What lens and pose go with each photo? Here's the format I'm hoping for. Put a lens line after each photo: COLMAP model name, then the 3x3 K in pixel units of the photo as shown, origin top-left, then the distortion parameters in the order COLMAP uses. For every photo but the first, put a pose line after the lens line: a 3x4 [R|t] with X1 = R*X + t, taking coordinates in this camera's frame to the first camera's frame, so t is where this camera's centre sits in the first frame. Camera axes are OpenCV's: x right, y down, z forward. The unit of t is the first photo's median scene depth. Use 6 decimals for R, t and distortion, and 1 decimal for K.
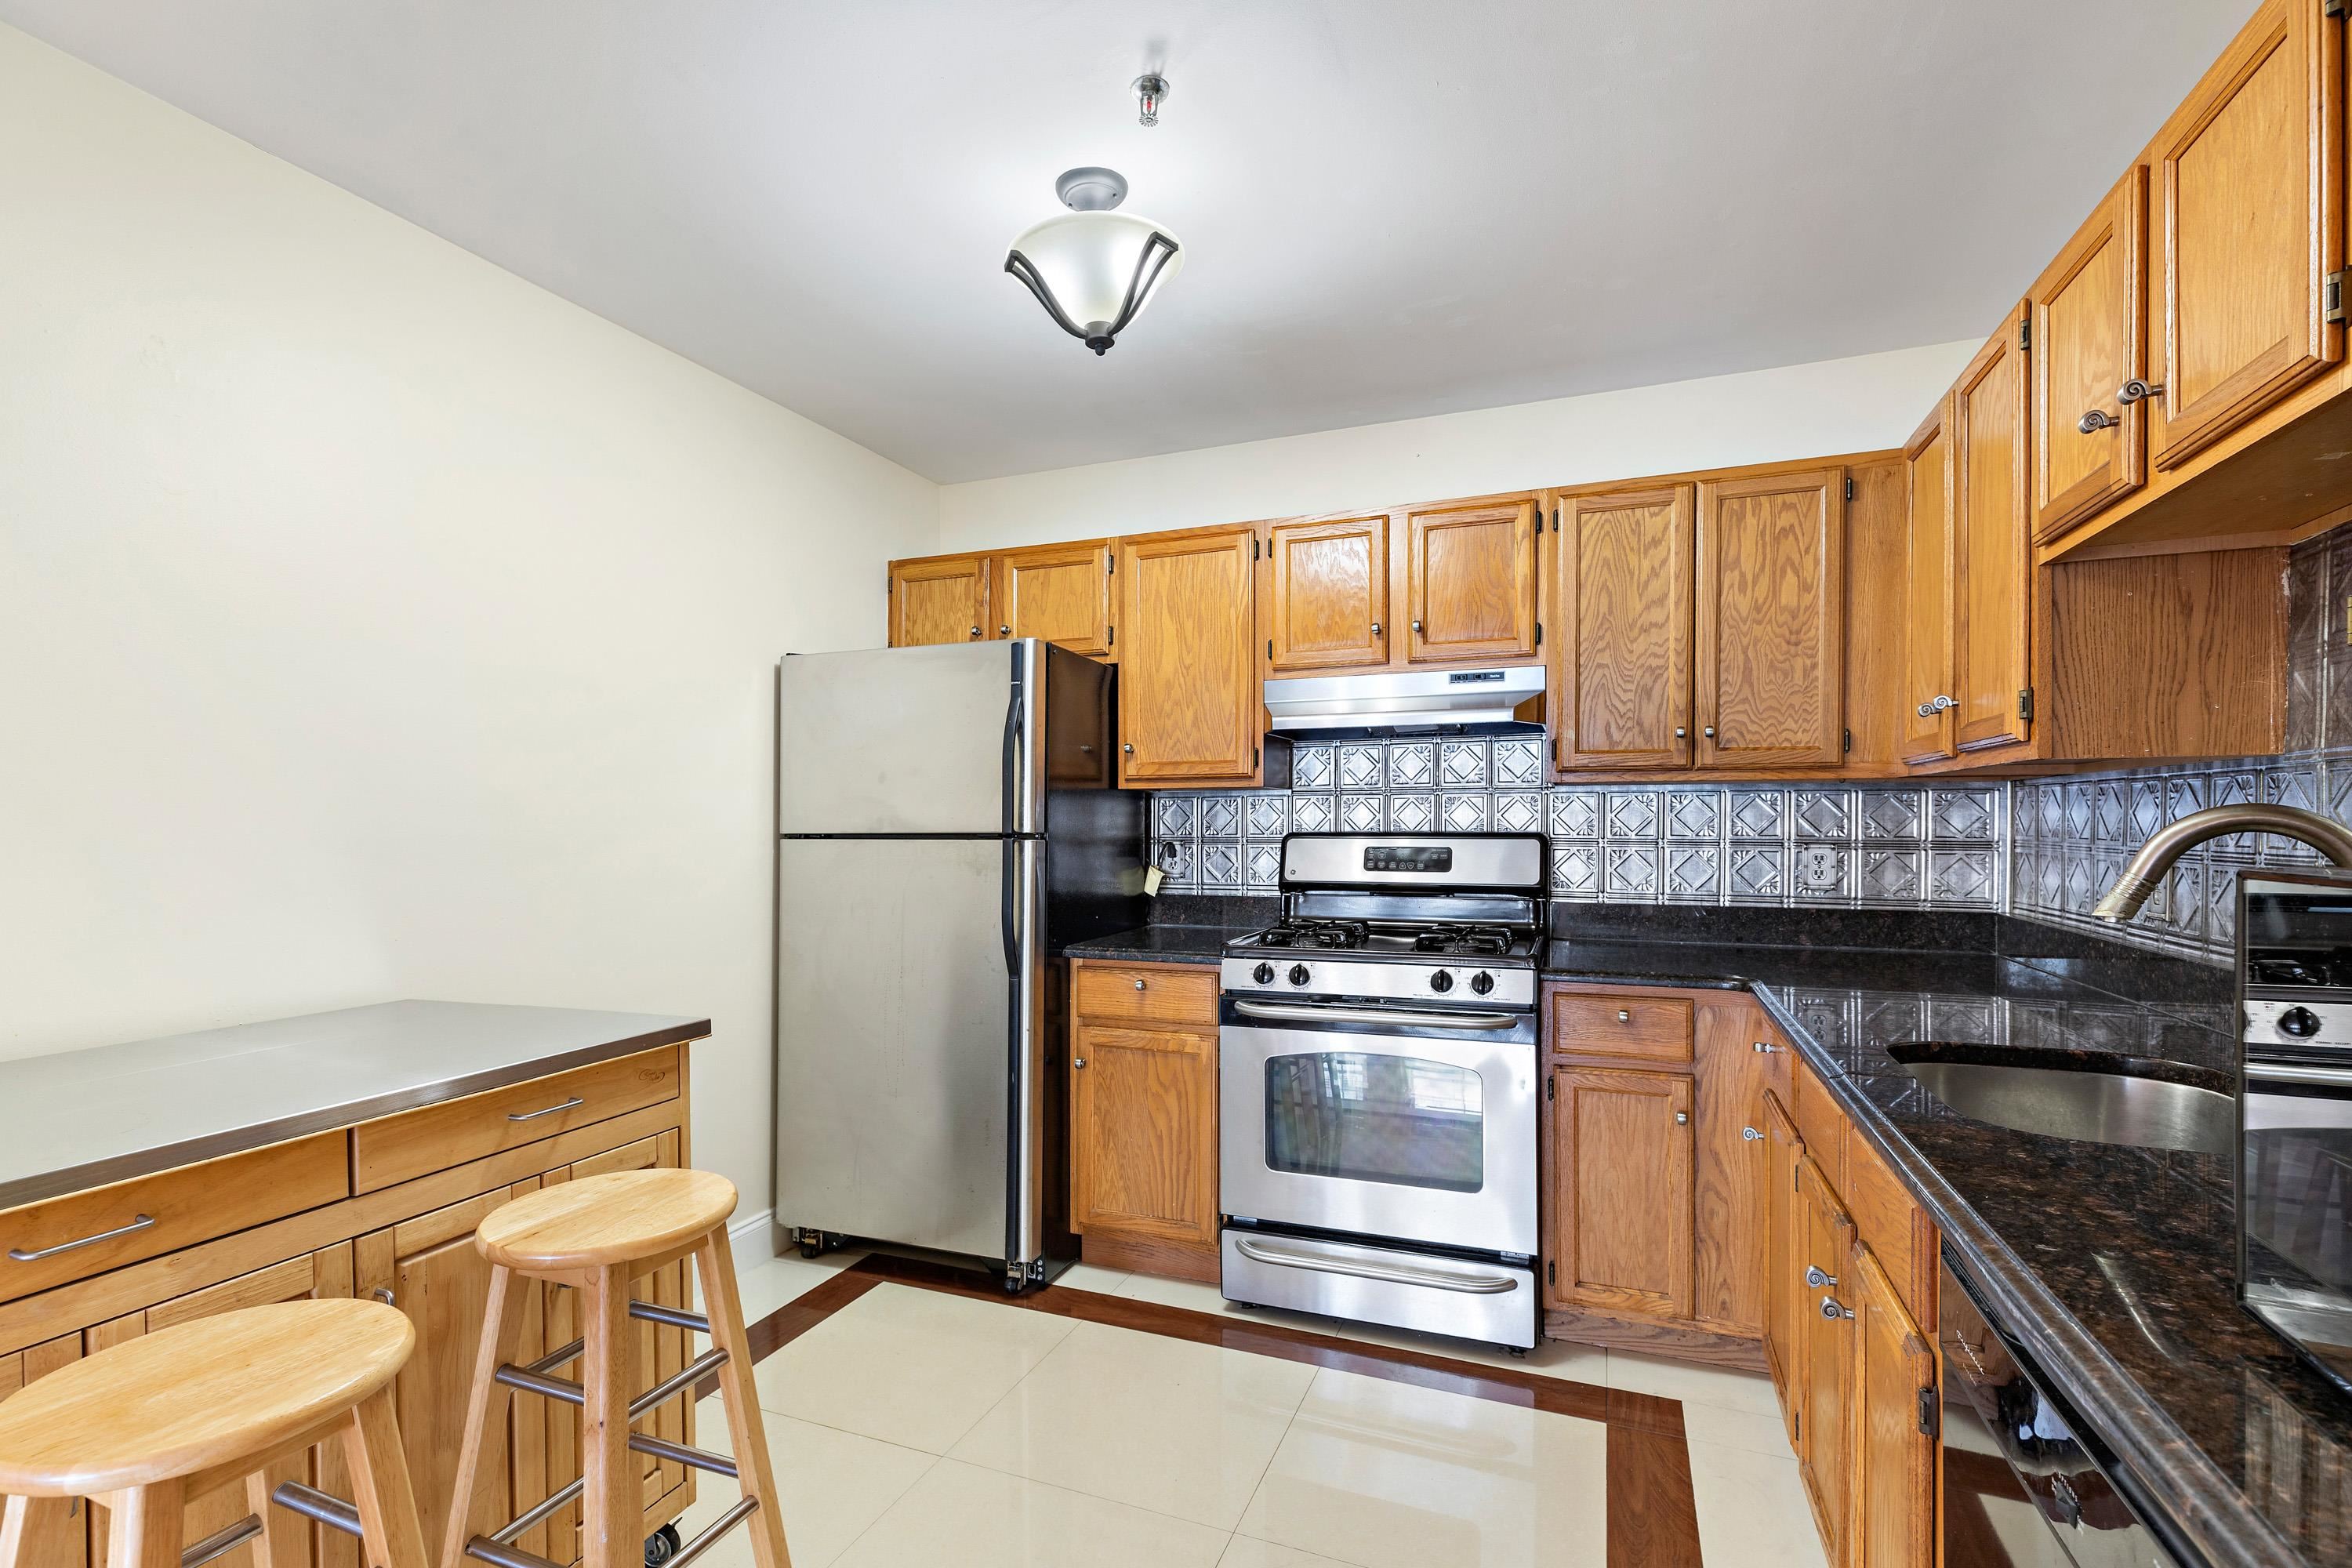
lens RADIAL K [[1069.0, 0, 1174.7], [0, 1069.0, 827.2], [0, 0, 1]] dist [0.001373, 0.000624]
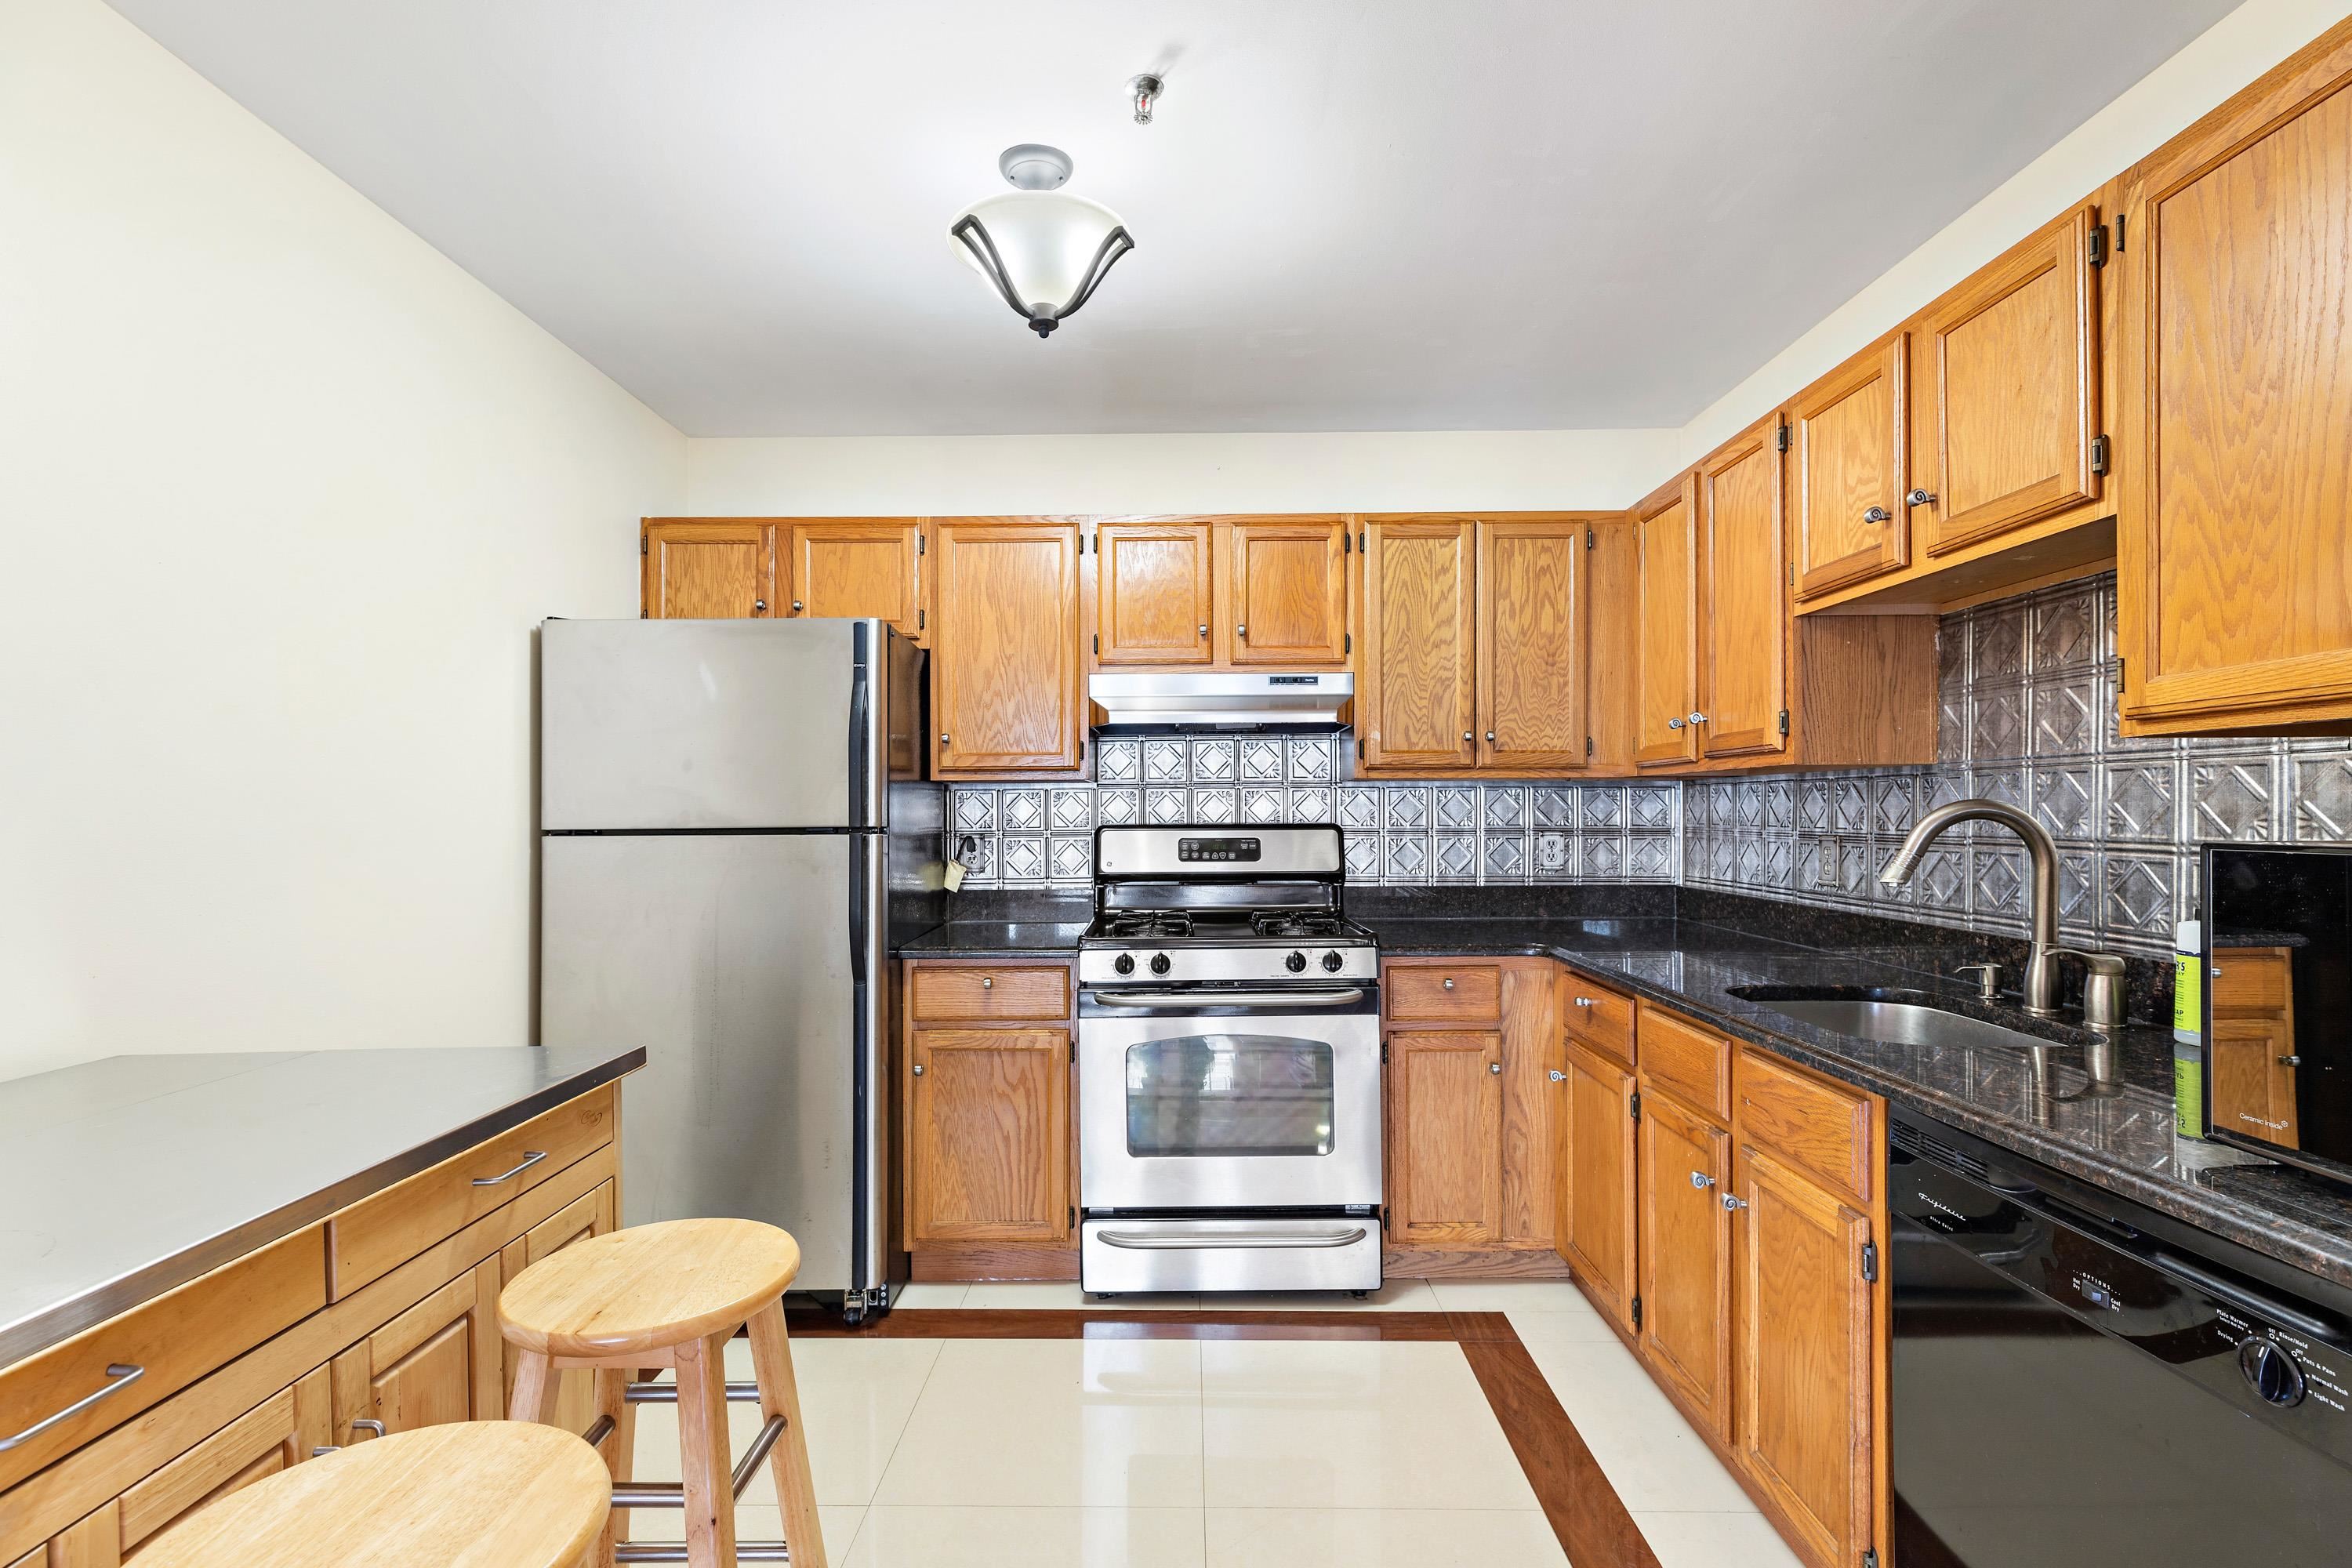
lens RADIAL K [[1076.9, 0, 1170.2], [0, 1076.9, 815.6], [0, 0, 1]] dist [0.001225, 0.000065]
pose [[0.932503, -0.002604, 0.361153, -0.235306], [0.004397, 0.999982, -0.004144, 0.000554], [-0.361136, 0.005452, 0.932497, 0.030085]]
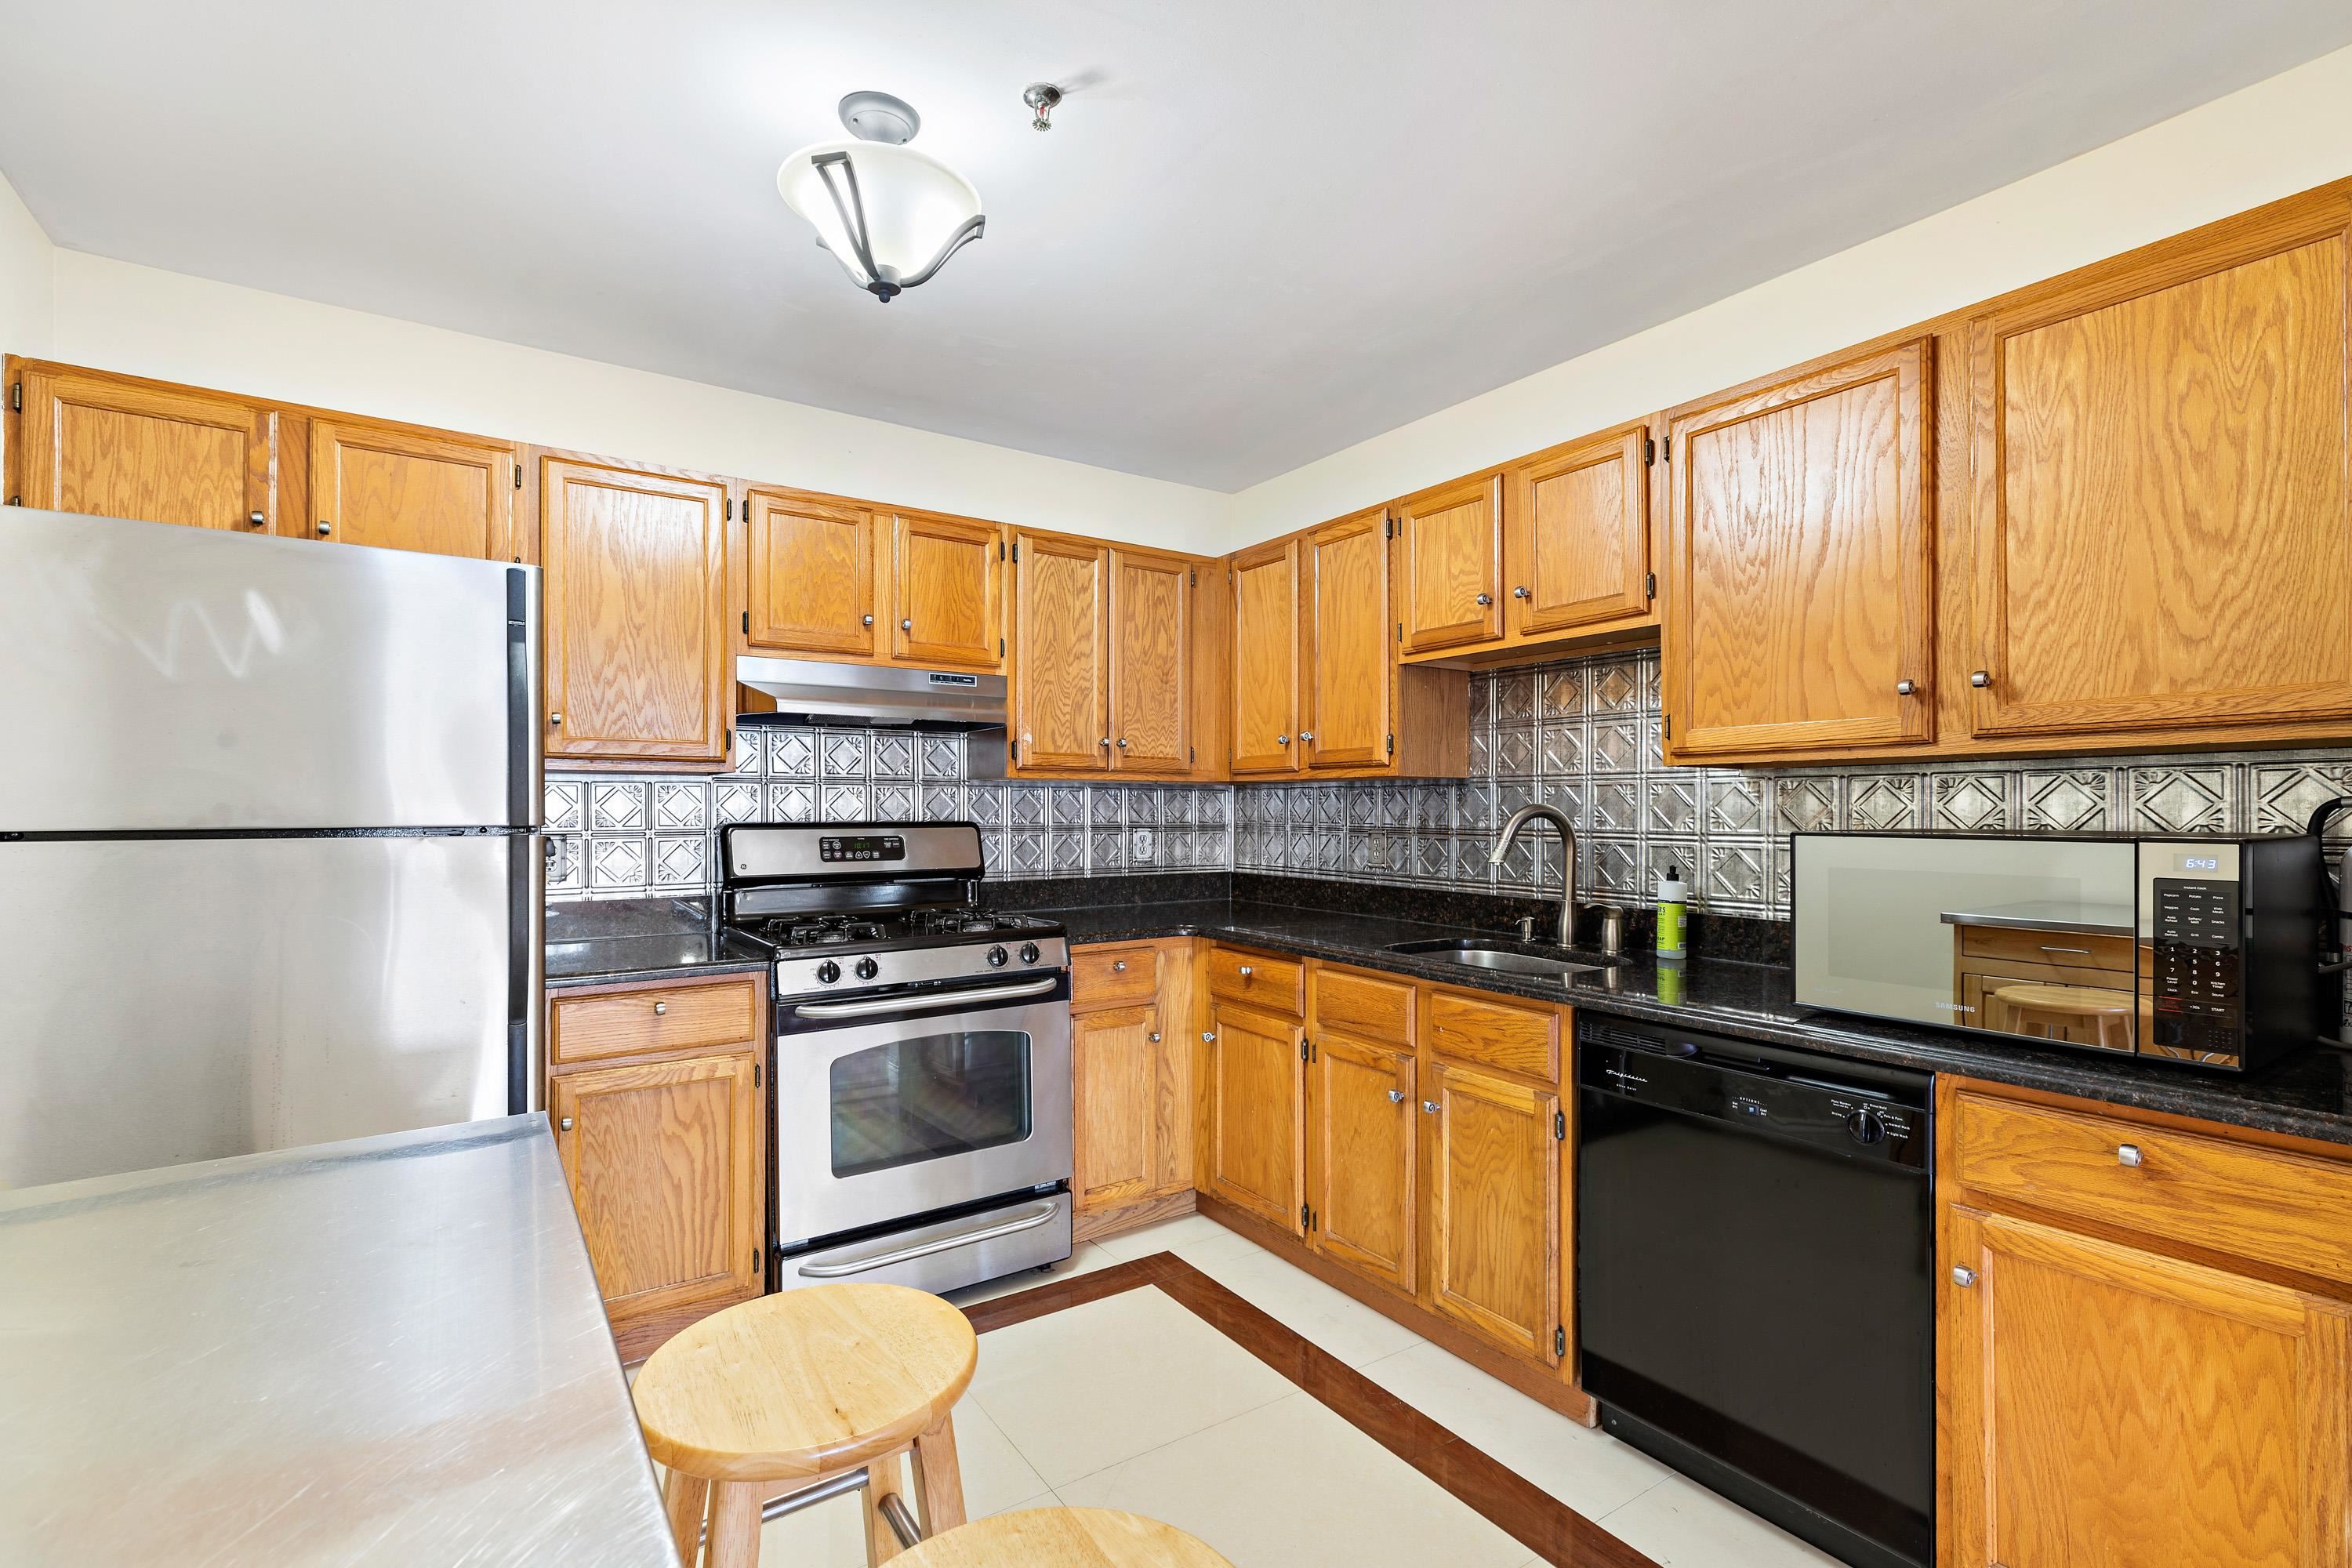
lens RADIAL K [[1060.4, 0, 1184.7], [0, 1060.4, 805.8], [0, 0, 1]] dist [0.002019, 0.000703]
pose [[0.554189, 0.005153, 0.832375, -0.502496], [0.003174, 0.999960, -0.008303, -0.001425], [-0.832385, 0.007244, 0.554151, 0.209633]]
